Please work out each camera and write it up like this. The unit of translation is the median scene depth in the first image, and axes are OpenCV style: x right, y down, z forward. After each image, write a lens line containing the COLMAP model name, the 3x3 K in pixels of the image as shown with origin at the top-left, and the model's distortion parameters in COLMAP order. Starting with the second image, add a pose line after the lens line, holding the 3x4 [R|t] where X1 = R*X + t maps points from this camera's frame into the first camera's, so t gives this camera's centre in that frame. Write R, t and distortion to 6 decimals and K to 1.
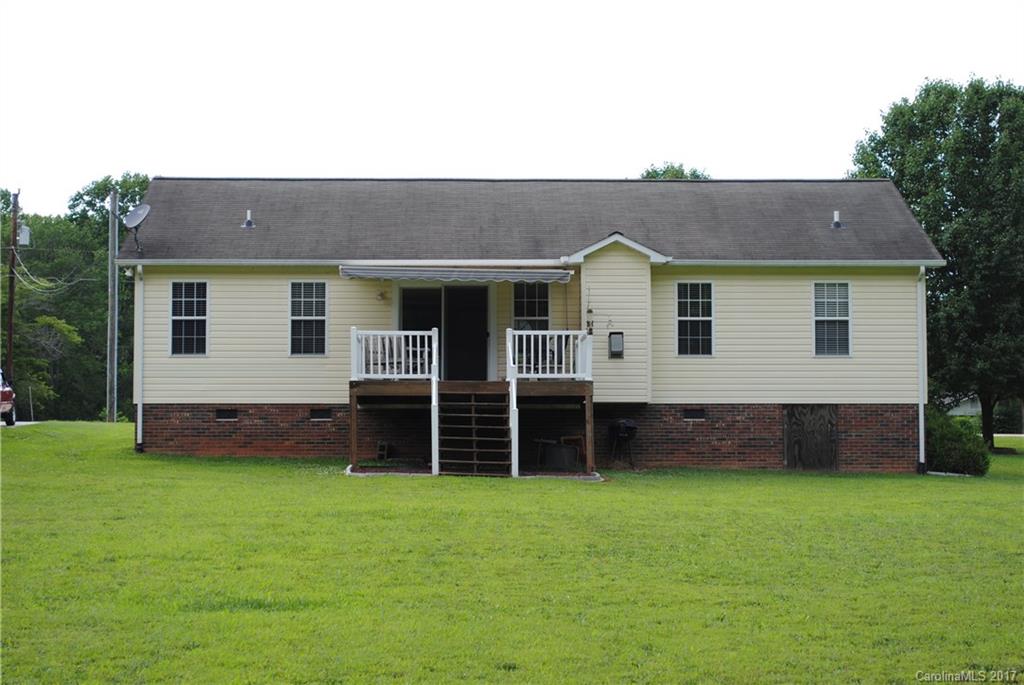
lens RADIAL K [[2050.3, 0, 511.8], [0, 2050.3, 343.3], [0, 0, 1]] dist [0.069880, 0.000000]
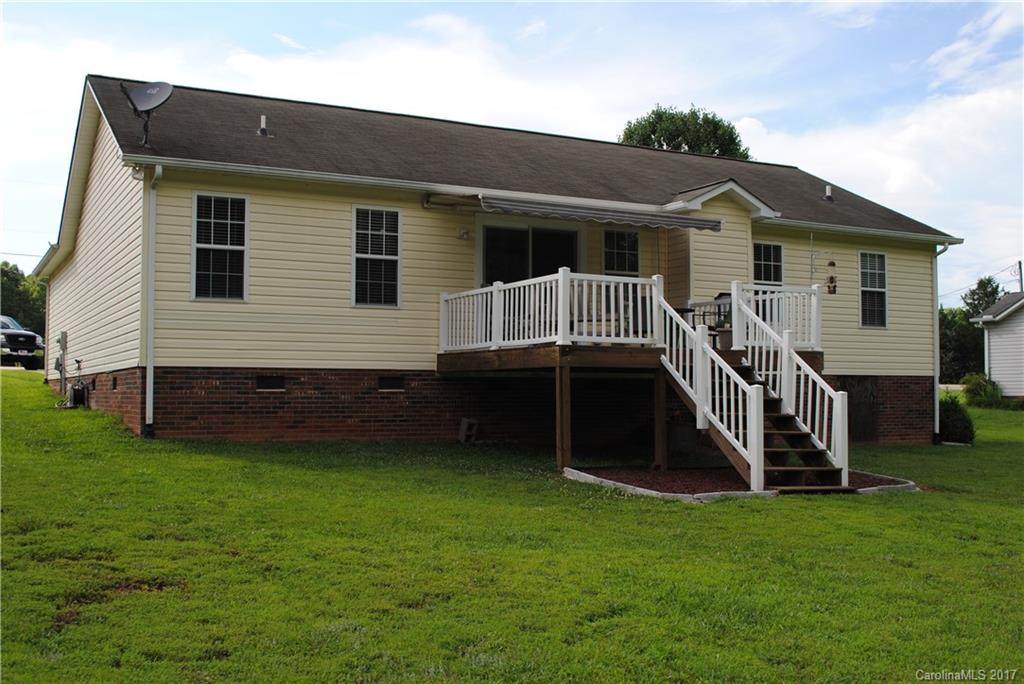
lens RADIAL K [[1063.4, 0, 512.2], [0, 1063.4, 342.6], [0, 0, 1]] dist [-0.031196, 0.000000]
pose [[0.897163, 0.023435, 0.441078, -0.227753], [-0.035692, 0.999172, 0.019510, 0.009959], [-0.440255, -0.033246, 0.897257, 0.623189]]
